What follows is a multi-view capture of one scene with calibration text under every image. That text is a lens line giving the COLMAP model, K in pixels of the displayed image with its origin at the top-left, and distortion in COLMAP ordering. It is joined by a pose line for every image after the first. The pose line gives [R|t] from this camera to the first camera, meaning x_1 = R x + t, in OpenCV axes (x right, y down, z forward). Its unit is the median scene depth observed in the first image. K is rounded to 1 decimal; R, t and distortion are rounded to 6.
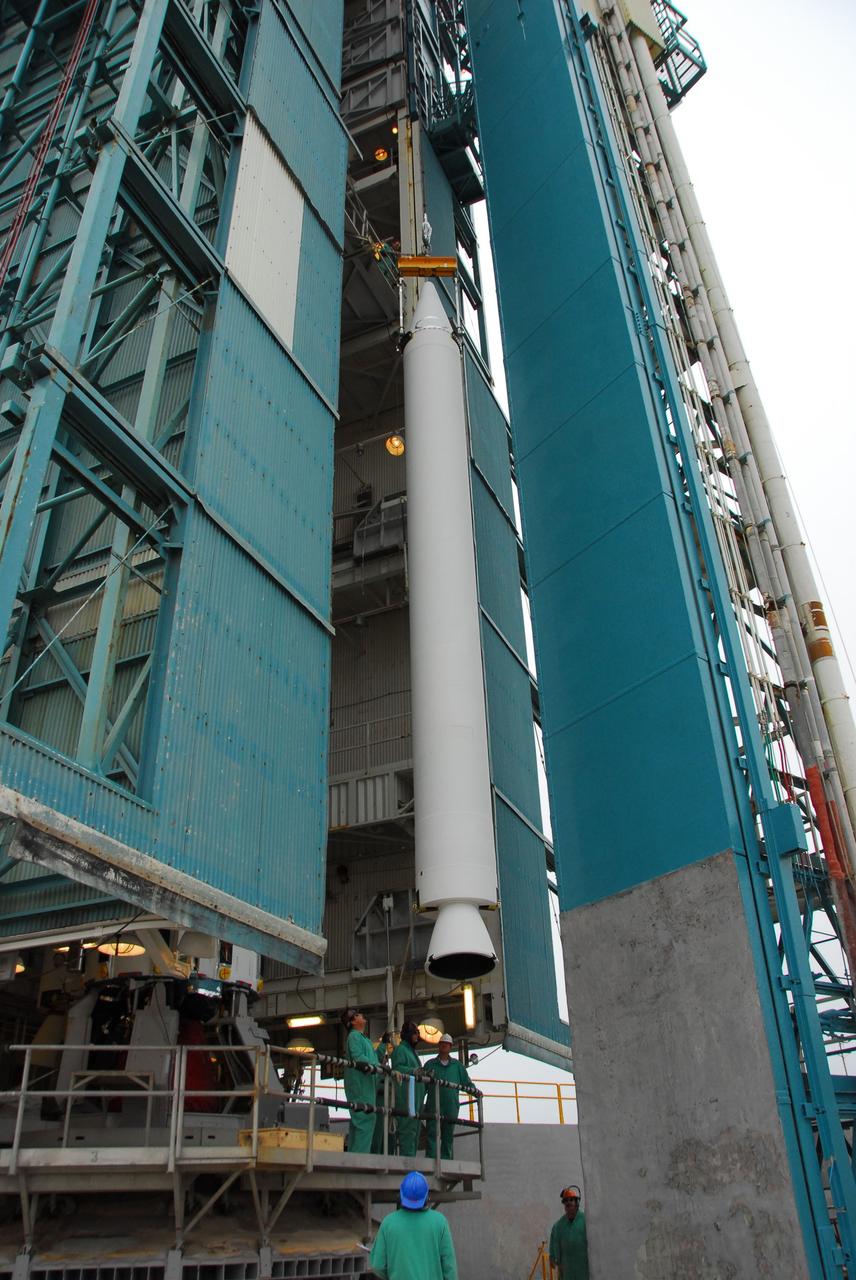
lens RADIAL K [[1000.9, 0, 419.7], [0, 1000.9, 644.5], [0, 0, 1]] dist [-0.154754, 0.116775]
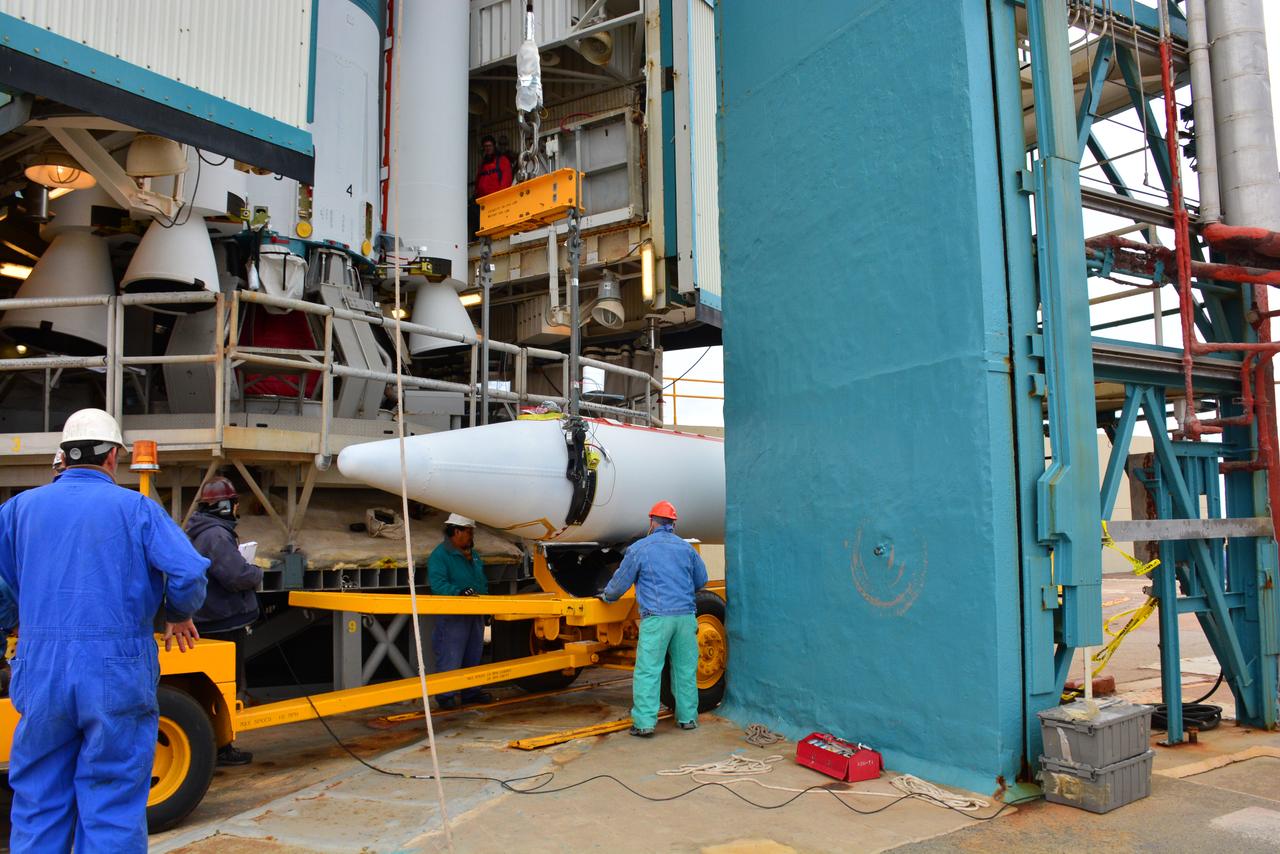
lens RADIAL K [[998.3, 0, 630.8], [0, 998.3, 438.7], [0, 0, 1]] dist [-0.164813, 0.127899]
pose [[0.990112, 0.007111, -0.140098, 0.201448], [0.055375, 0.897797, 0.436915, 0.199065], [0.128887, -0.440352, 0.888526, 0.343011]]
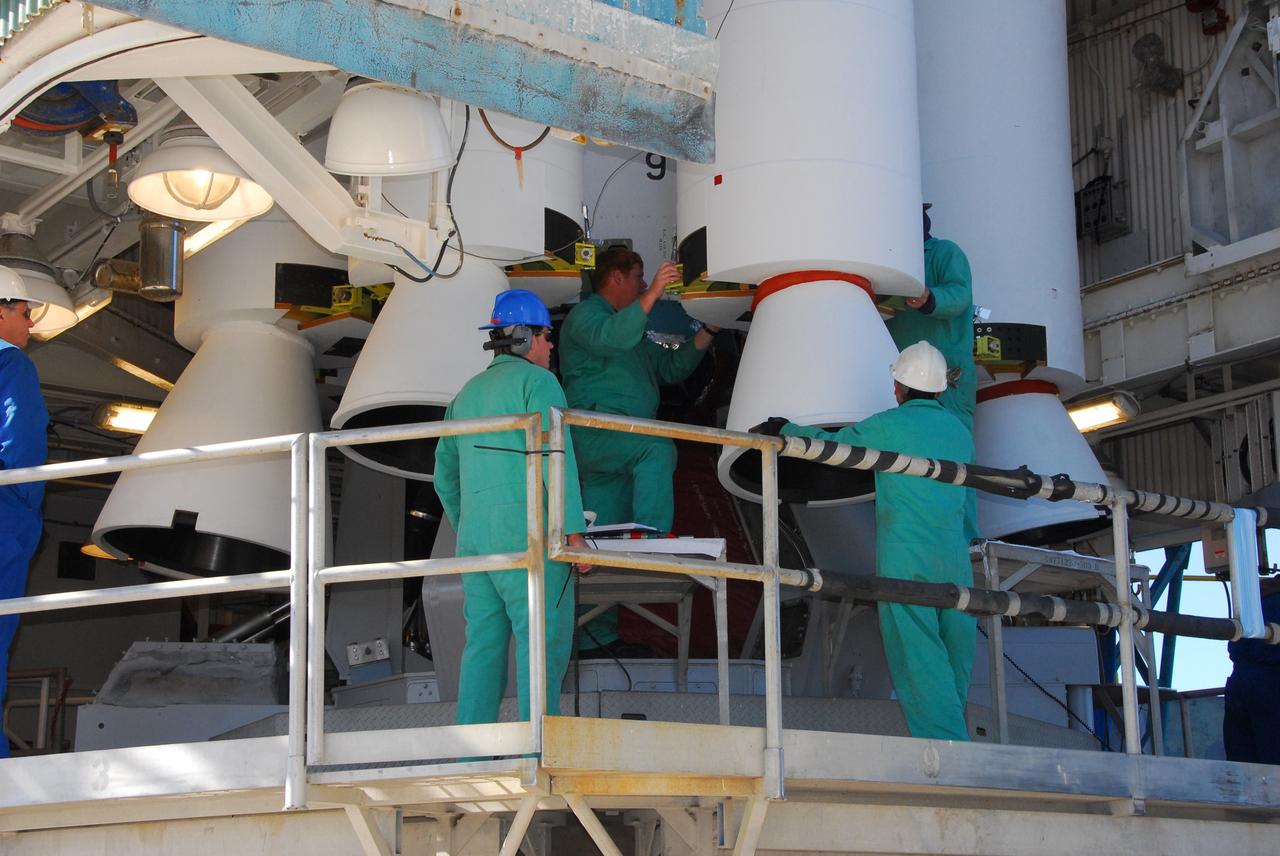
lens RADIAL K [[2107.7, 0, 640.0], [0, 2107.7, 428.0], [0, 0, 1]] dist [0.363654, 0.104660]
pose [[0.873861, -0.090994, -0.477585, 0.166599], [0.231959, 0.941347, 0.245072, 0.237424], [0.427273, -0.324939, 0.843713, 0.409342]]
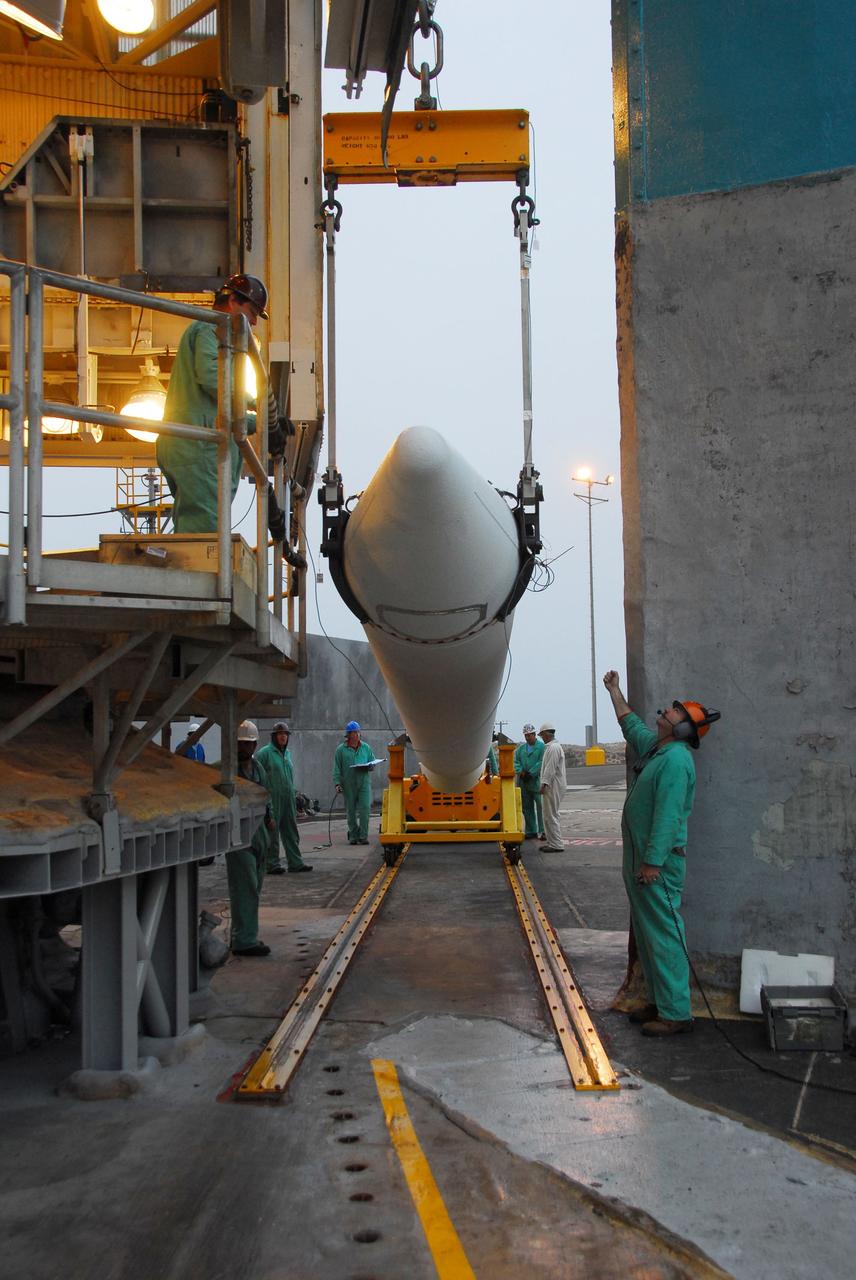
lens RADIAL K [[1306.8, 0, 428.0], [0, 1306.8, 640.0], [0, 0, 1]] dist [-0.000985, 0.006695]
pose [[0.839544, 0.064979, 0.539392, -0.319644], [-0.295872, 0.887365, 0.353616, 0.295925], [-0.455660, -0.456467, 0.764207, 0.490889]]
